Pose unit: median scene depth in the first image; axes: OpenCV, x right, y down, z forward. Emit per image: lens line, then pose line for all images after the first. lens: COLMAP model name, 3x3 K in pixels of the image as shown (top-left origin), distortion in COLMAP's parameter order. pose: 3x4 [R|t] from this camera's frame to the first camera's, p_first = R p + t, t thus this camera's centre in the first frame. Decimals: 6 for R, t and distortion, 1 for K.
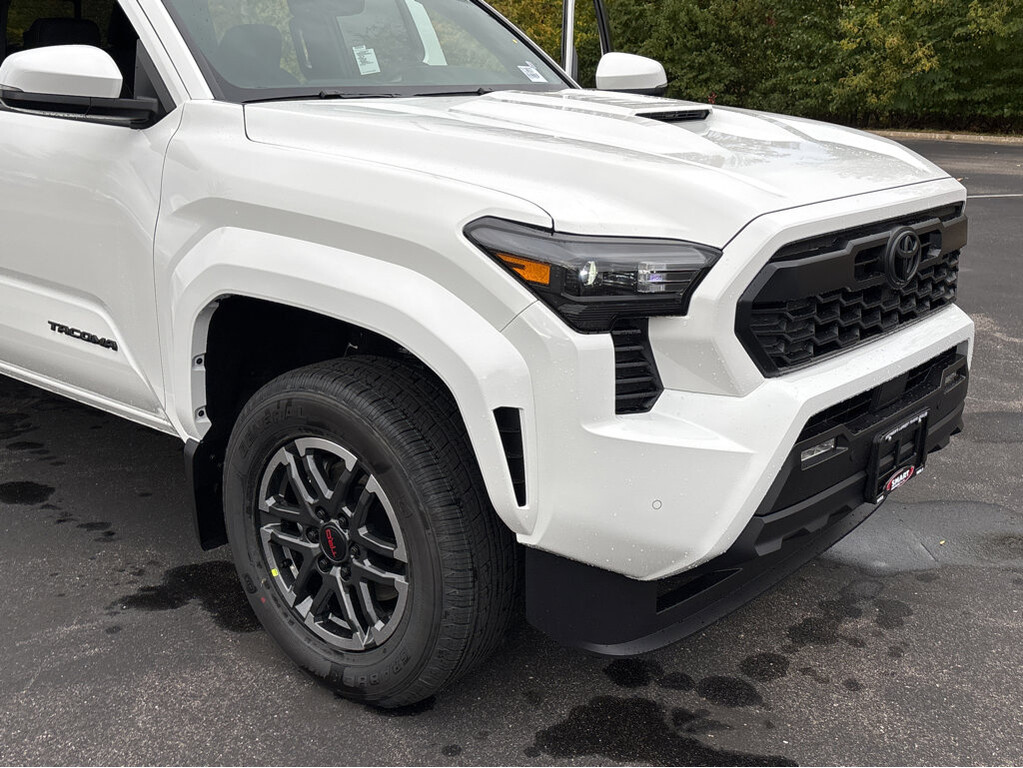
lens RADIAL K [[1155.7, 0, 502.9], [0, 1155.7, 384.2], [0, 0, 1]] dist [0.027533, 0.000000]
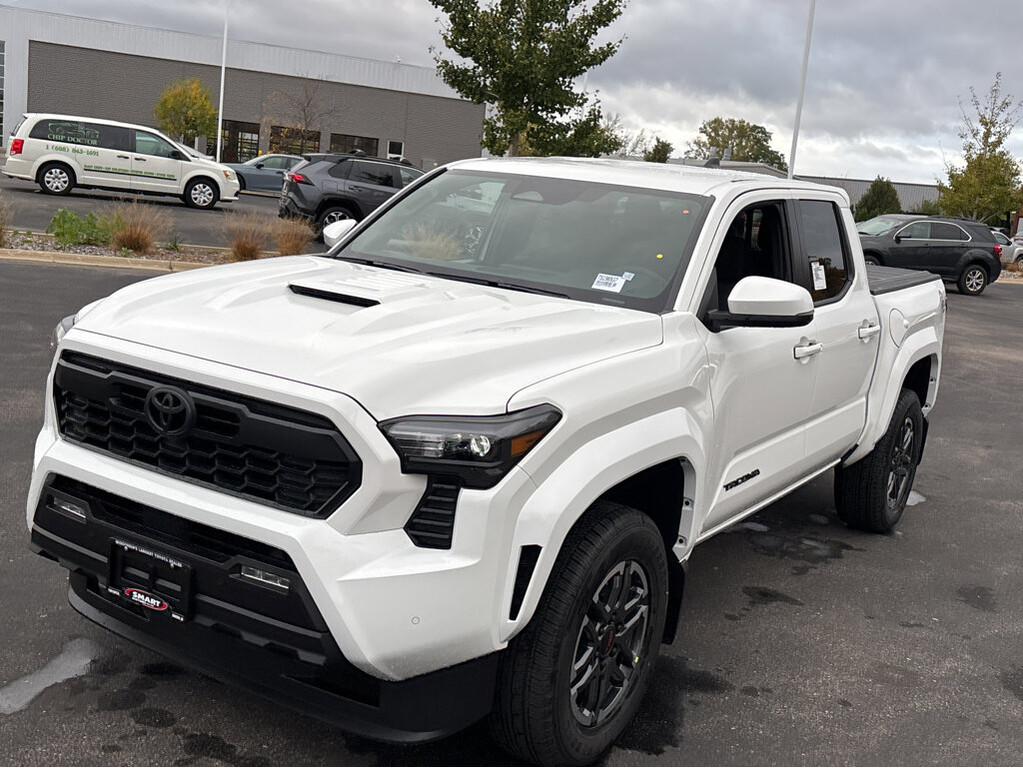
lens RADIAL K [[1155.7, 0, 511.5], [0, 1155.7, 390.4], [0, 0, 1]] dist [0.027533, 0.000000]
pose [[0.145200, 0.194843, -0.970027, 0.851952], [-0.358662, 0.924097, 0.131930, -0.227687], [0.922105, 0.328756, 0.204062, 0.587614]]
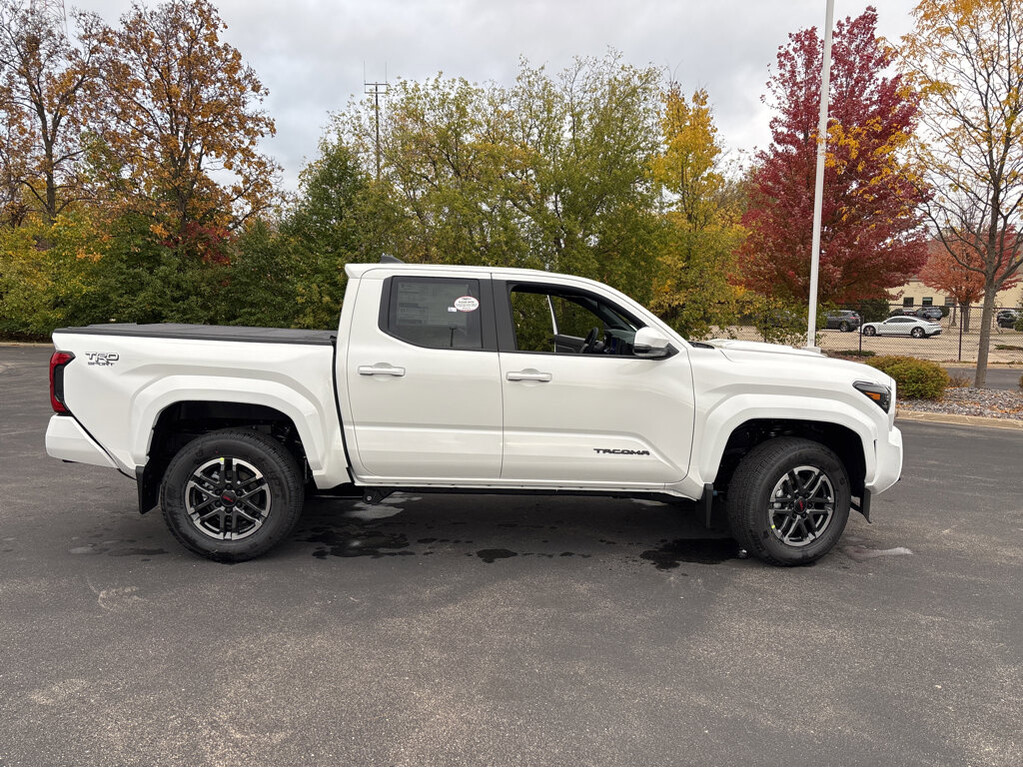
lens RADIAL K [[766.9, 0, 513.8], [0, 766.9, 383.0], [0, 0, 1]] dist [0.055524, -0.058169]
pose [[0.737783, -0.050856, 0.673119, -1.011154], [0.163595, 0.980902, -0.105202, -0.034431], [-0.654914, 0.187735, 0.732013, 0.025038]]
